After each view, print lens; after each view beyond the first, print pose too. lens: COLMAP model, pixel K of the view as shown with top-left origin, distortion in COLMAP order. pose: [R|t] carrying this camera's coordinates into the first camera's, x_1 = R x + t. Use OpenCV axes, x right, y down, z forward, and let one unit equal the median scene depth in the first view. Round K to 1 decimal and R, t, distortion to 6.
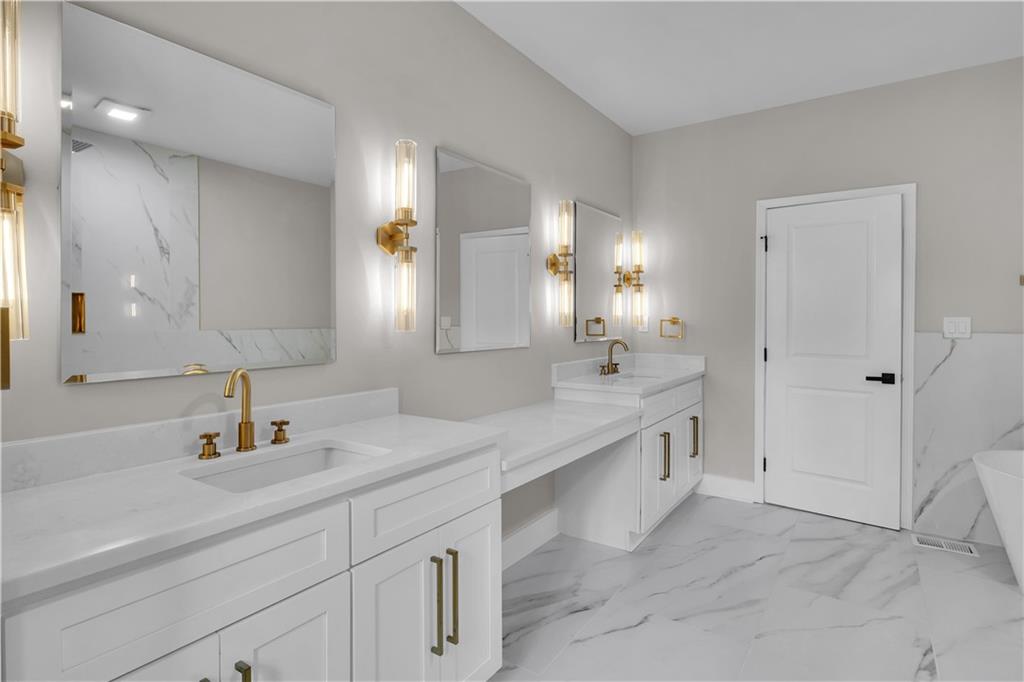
lens RADIAL K [[517.9, 0, 526.8], [0, 517.9, 320.2], [0, 0, 1]] dist [-0.004810, -0.002114]
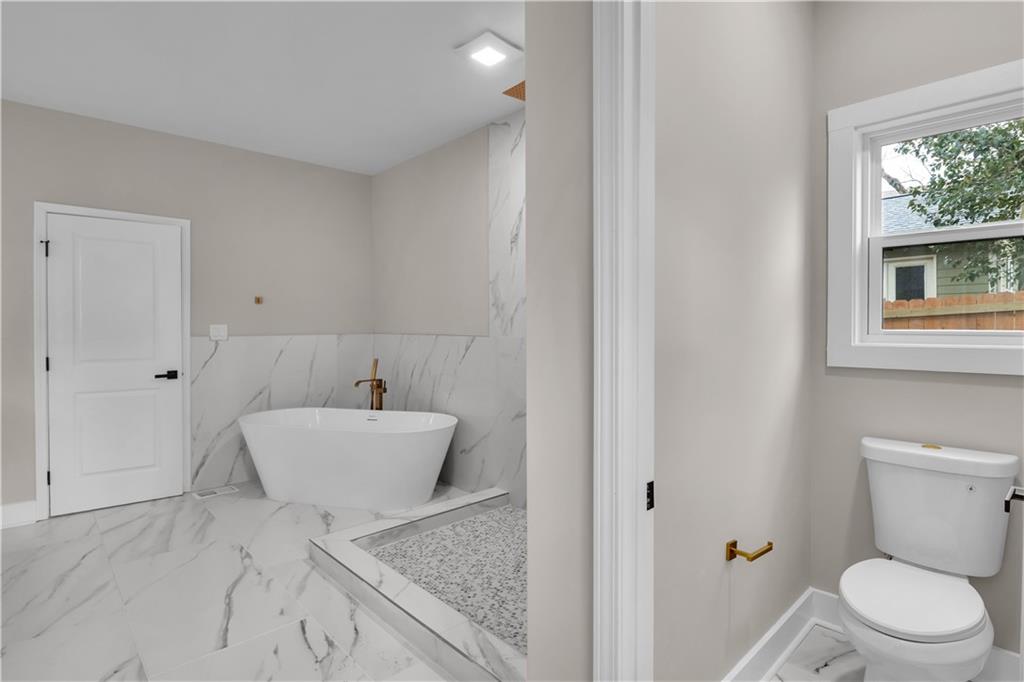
lens RADIAL K [[517.9, 0, 512.9], [0, 517.9, 335.3], [0, 0, 1]] dist [-0.004810, -0.002114]
pose [[0.217782, -0.018828, 0.975816, -0.331322], [0.007202, 0.999818, 0.017684, 0.002979], [-0.975971, 0.003177, 0.217878, -0.063400]]
